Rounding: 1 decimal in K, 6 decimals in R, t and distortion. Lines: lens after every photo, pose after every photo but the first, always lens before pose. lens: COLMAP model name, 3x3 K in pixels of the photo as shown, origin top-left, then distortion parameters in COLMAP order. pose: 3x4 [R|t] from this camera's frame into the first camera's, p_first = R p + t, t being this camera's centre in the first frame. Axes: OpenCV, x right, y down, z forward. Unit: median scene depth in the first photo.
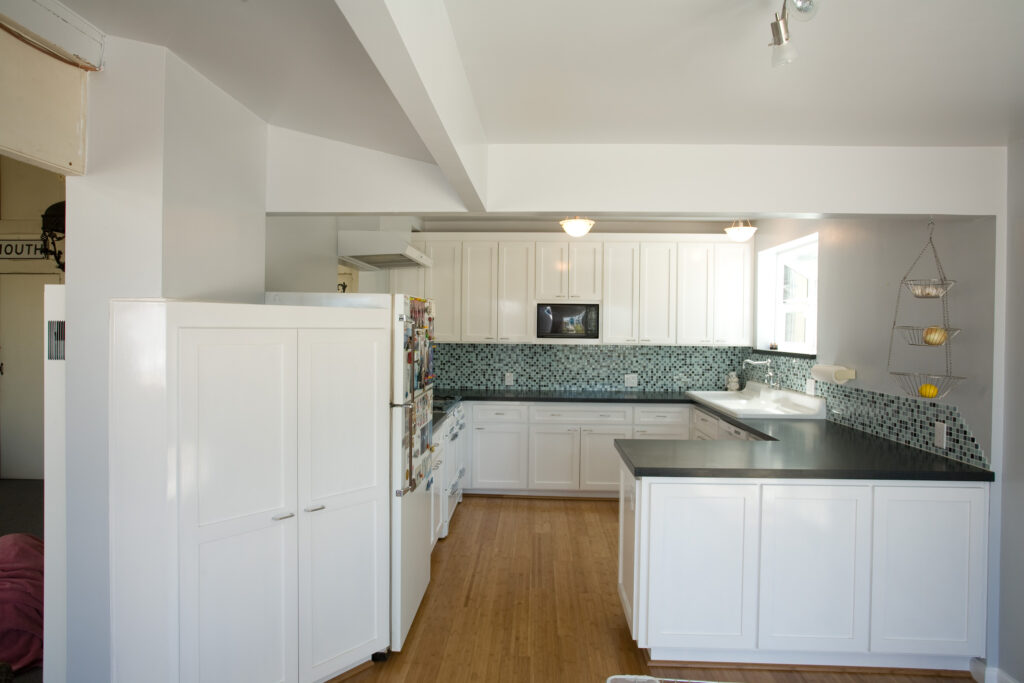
lens RADIAL K [[597.3, 0, 516.7], [0, 597.3, 334.1], [0, 0, 1]] dist [0.000528, -0.000535]
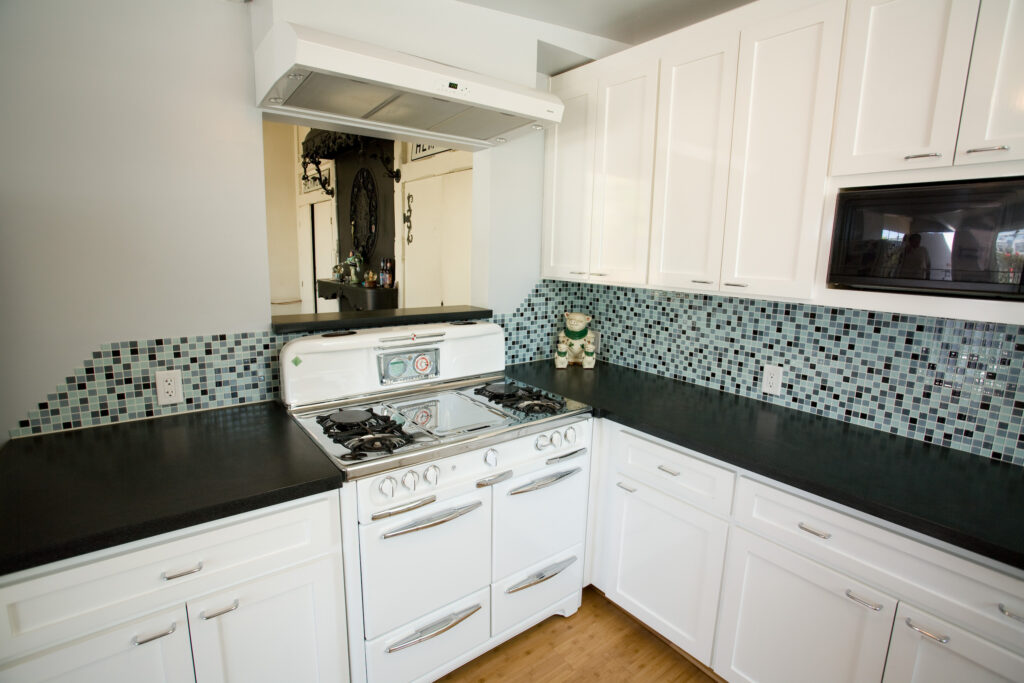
lens RADIAL K [[503.8, 0, 510.9], [0, 503.8, 339.2], [0, 0, 1]] dist [-0.042706, 0.014507]
pose [[0.635663, 0.140091, -0.759149, 0.146214], [-0.020639, 0.986128, 0.164696, -0.009247], [0.771691, -0.089023, 0.629737, 0.676804]]
